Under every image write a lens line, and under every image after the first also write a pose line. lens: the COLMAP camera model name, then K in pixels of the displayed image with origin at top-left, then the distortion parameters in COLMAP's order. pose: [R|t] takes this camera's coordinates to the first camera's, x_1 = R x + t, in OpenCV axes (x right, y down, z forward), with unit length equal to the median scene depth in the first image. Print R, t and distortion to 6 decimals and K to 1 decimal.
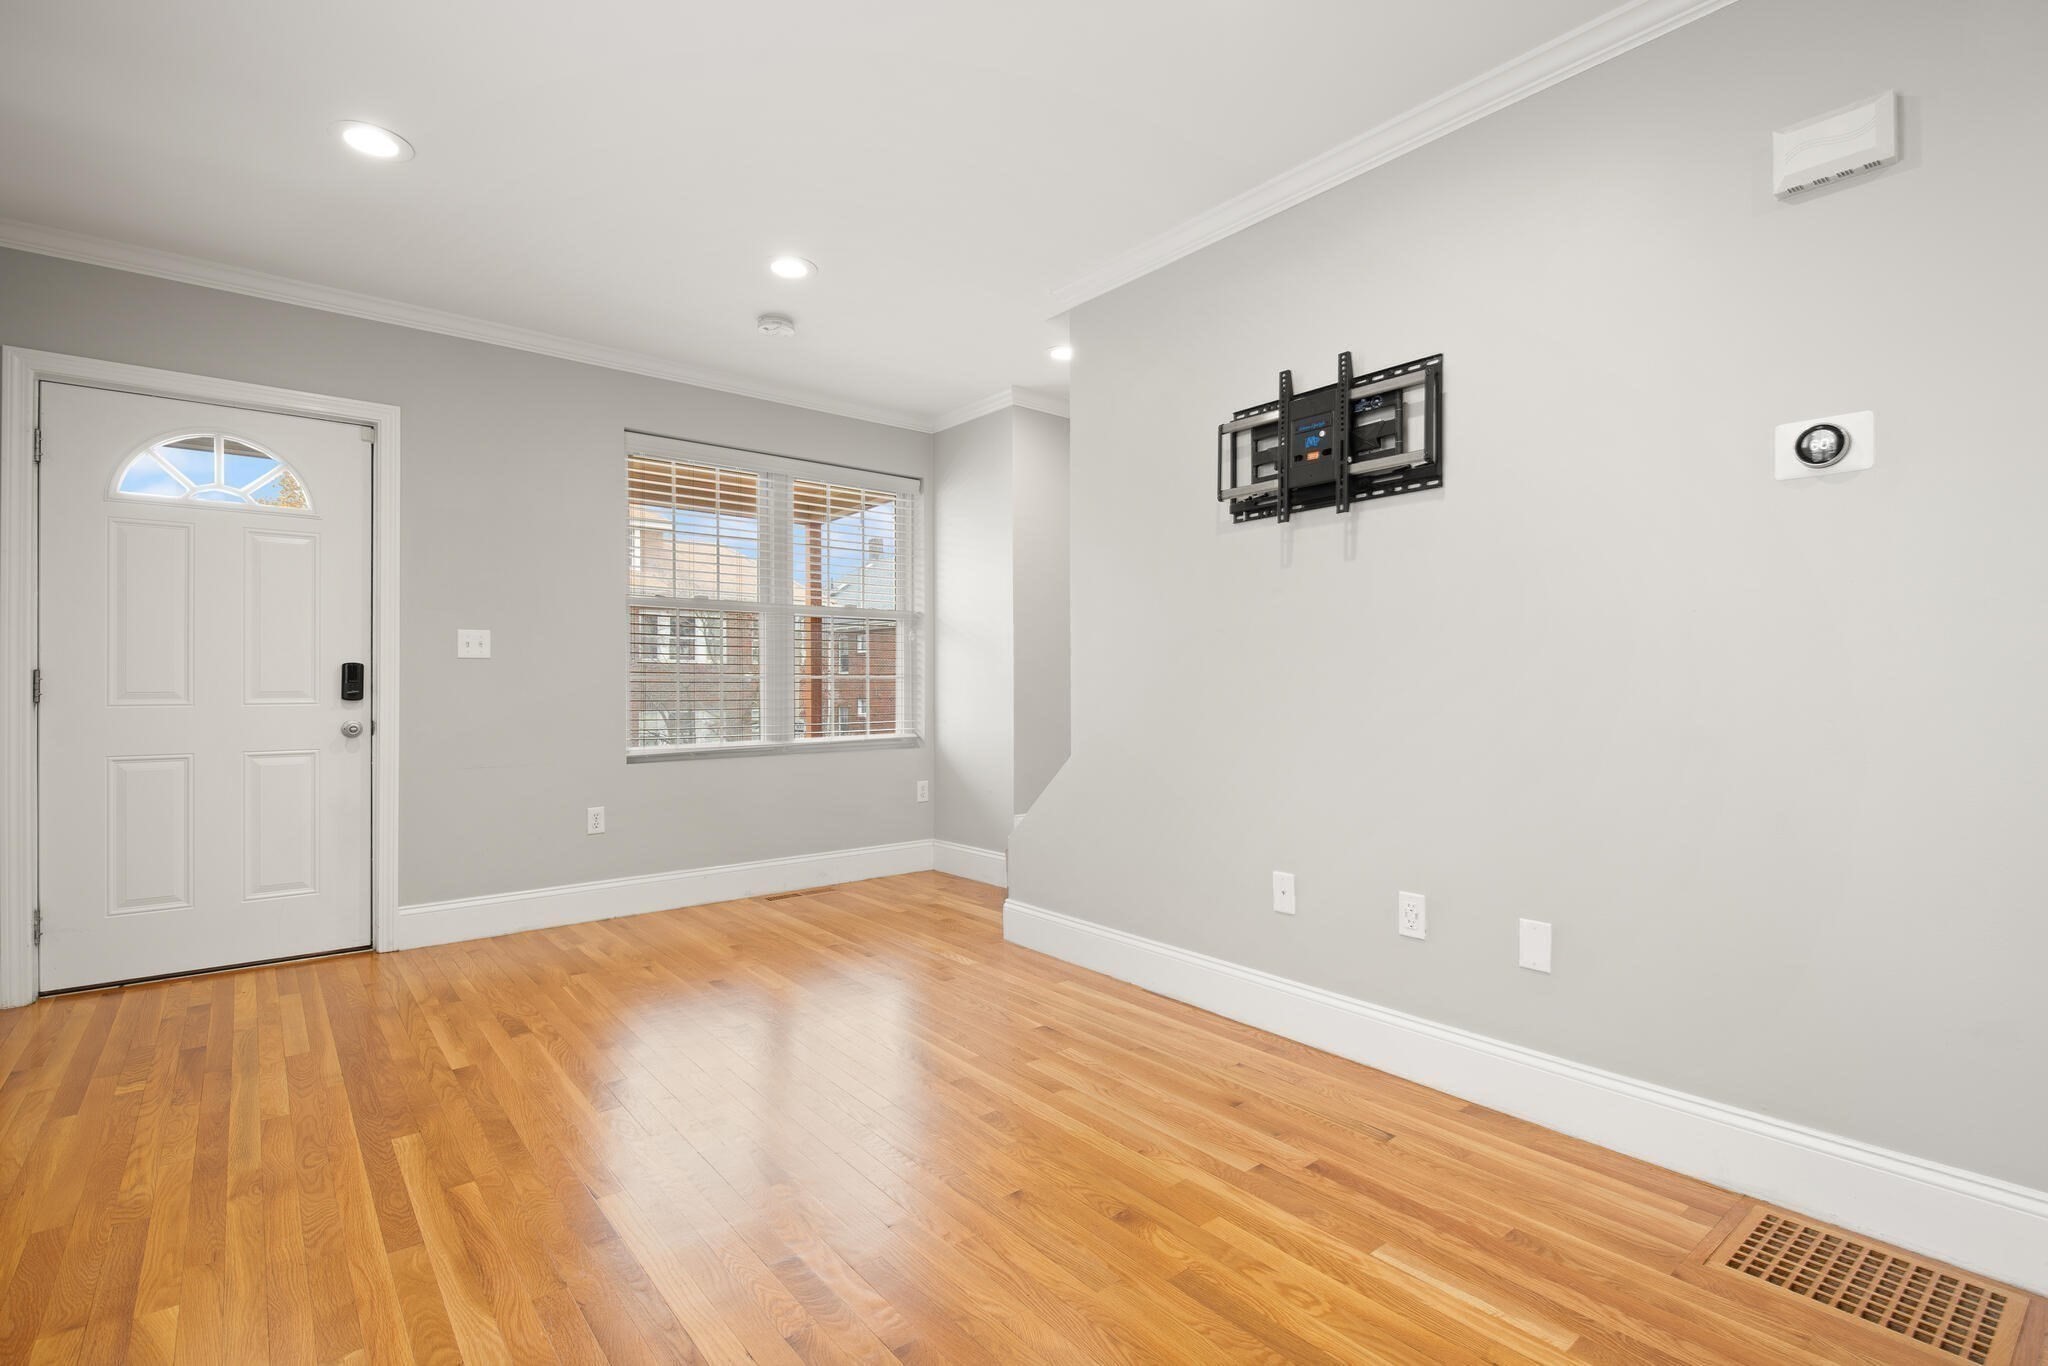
lens RADIAL K [[960.8, 0, 1038.5], [0, 960.8, 684.0], [0, 0, 1]] dist [0.007756, -0.008903]
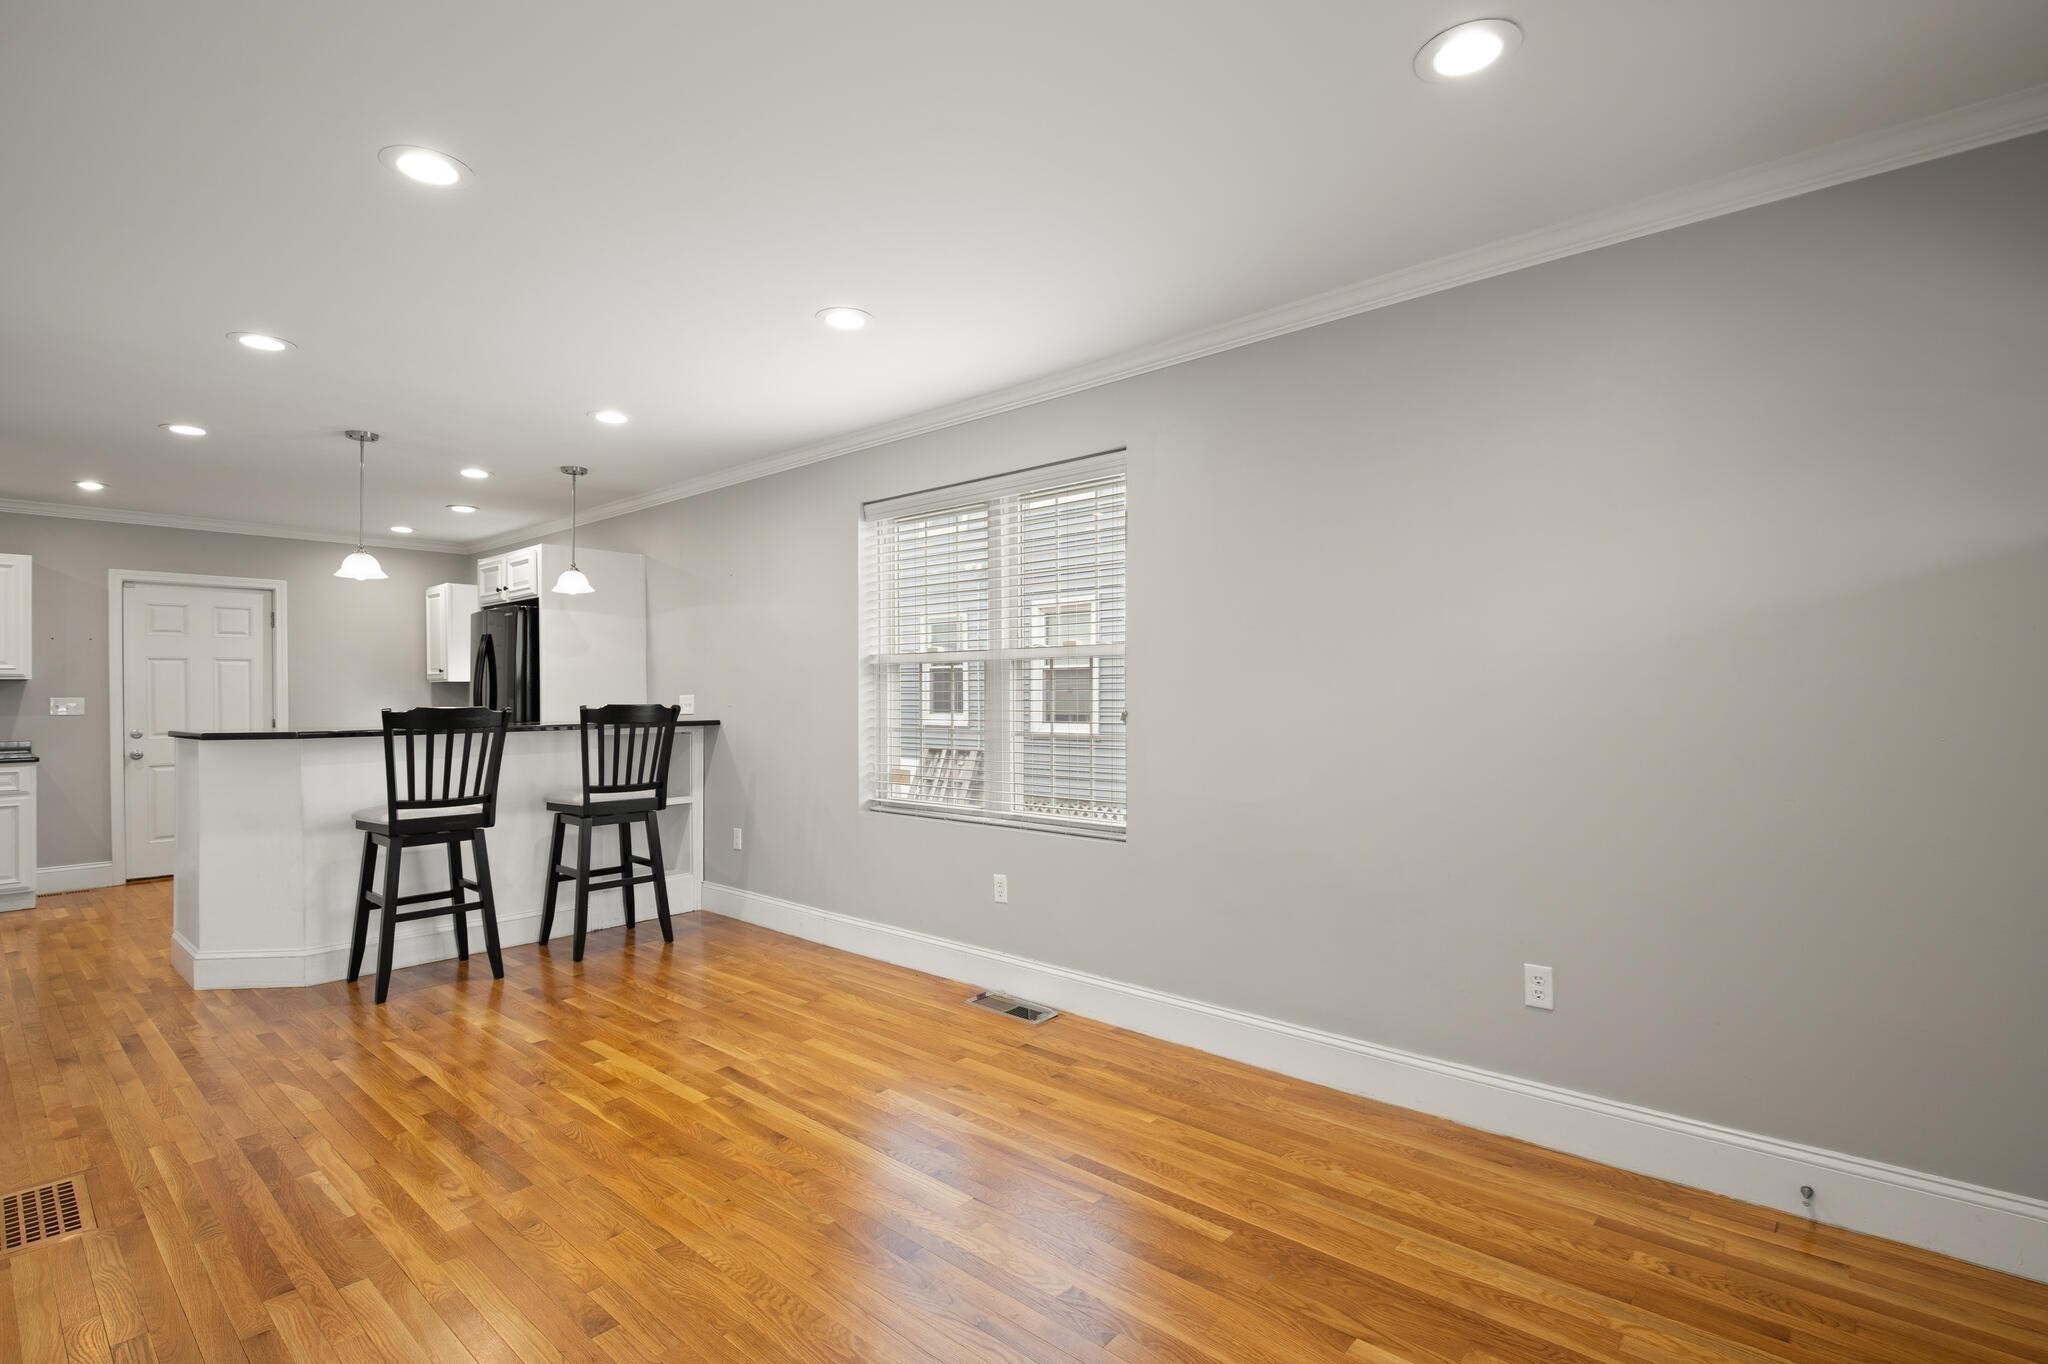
lens RADIAL K [[960.8, 0, 1039.0], [0, 960.8, 695.4], [0, 0, 1]] dist [0.007756, -0.008903]
pose [[-0.985593, 0.005222, -0.169055, -0.244421], [0.004629, 0.999982, 0.003901, -0.087043], [0.169072, 0.003062, -0.985599, 1.633387]]
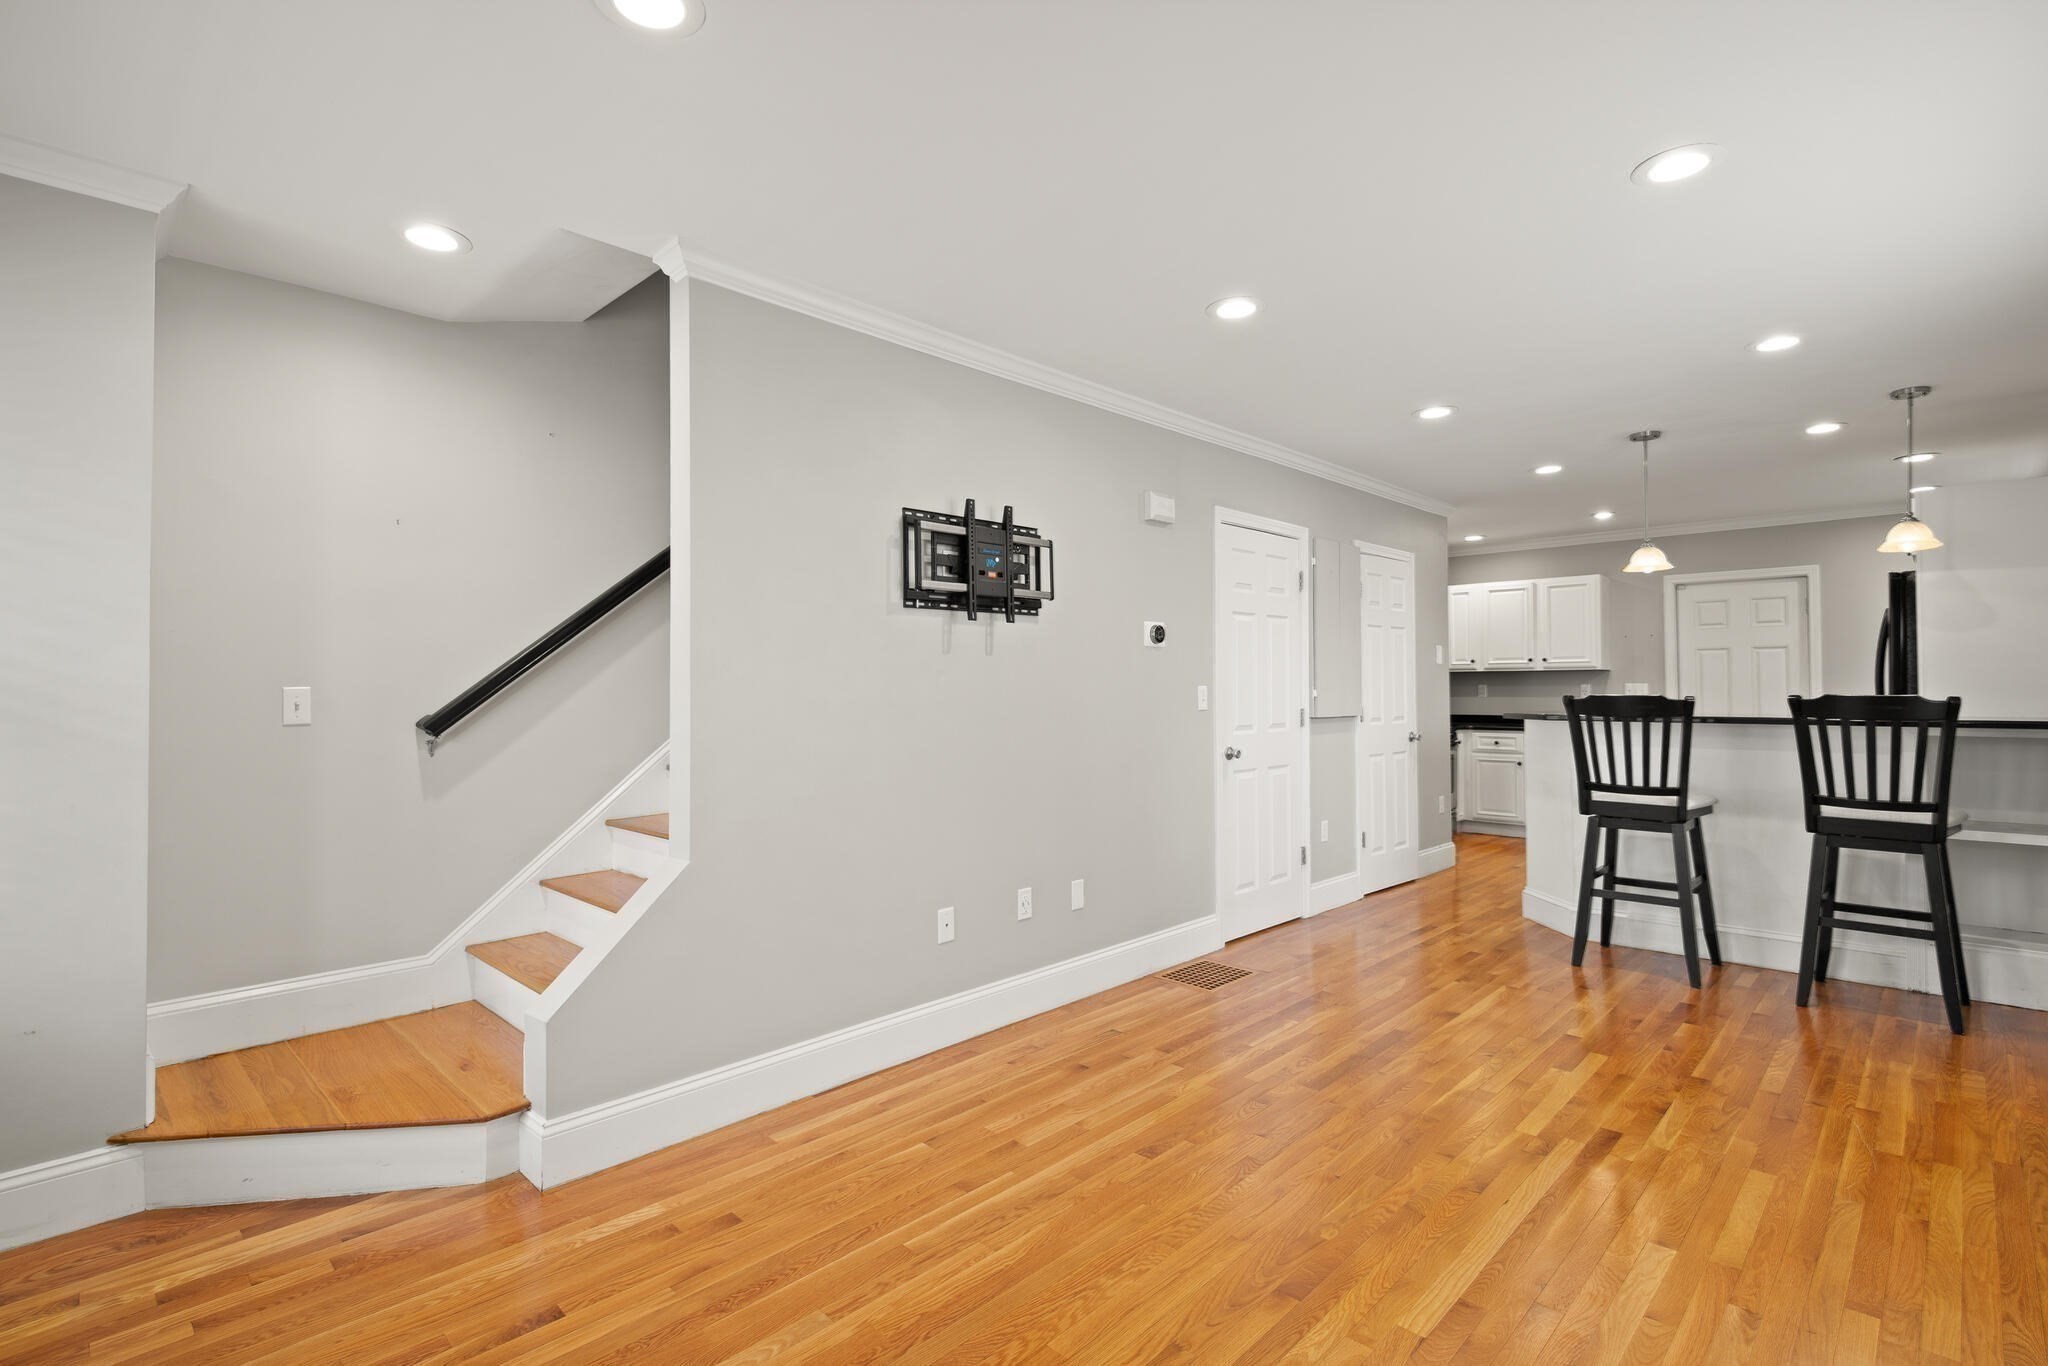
lens RADIAL K [[960.8, 0, 1025.8], [0, 960.8, 673.5], [0, 0, 1]] dist [0.007756, -0.008903]
pose [[-0.111208, 0.012995, 0.993712, -1.003883], [0.005054, 0.999909, -0.012510, -0.086177], [-0.993784, 0.003631, -0.111264, 1.093845]]
